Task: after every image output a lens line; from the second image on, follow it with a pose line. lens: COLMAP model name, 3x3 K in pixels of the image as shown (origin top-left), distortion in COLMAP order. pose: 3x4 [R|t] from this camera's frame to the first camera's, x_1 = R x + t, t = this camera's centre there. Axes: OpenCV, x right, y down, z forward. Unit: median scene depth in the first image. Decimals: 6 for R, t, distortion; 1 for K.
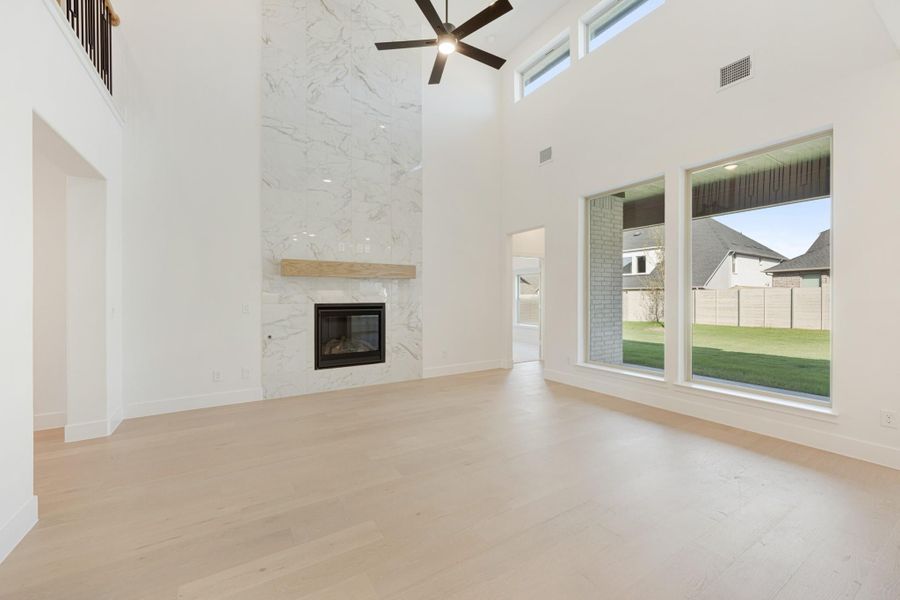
lens RADIAL K [[371.9, 0, 457.9], [0, 371.9, 298.9], [0, 0, 1]] dist [0.002438, 0.000302]
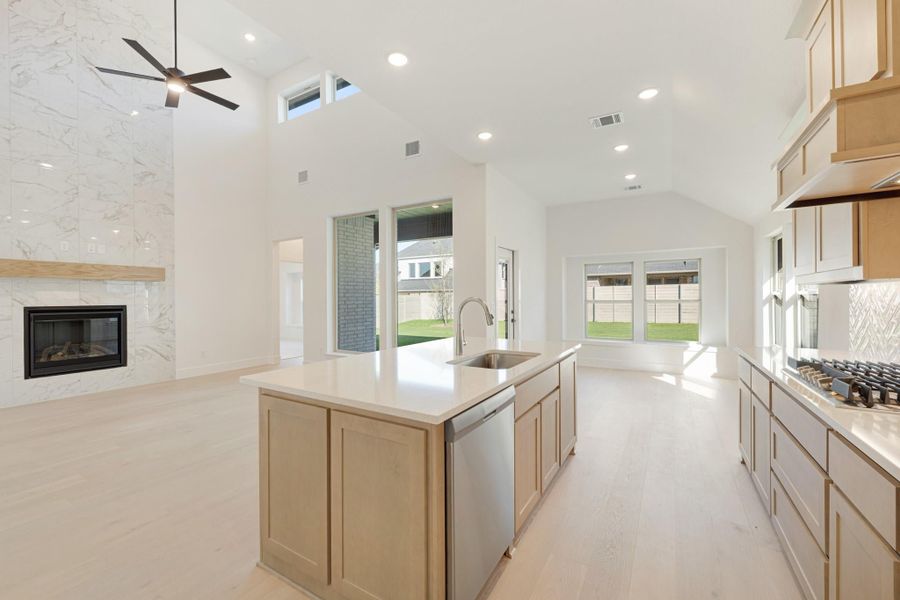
lens RADIAL K [[371.9, 0, 443.8], [0, 371.9, 300.0], [0, 0, 1]] dist [0.002438, 0.000302]
pose [[0.894142, -0.005985, 0.447743, 0.115540], [0.006775, 0.999977, -0.000163, 0.002694], [-0.447732, 0.003179, 0.894162, -0.257572]]
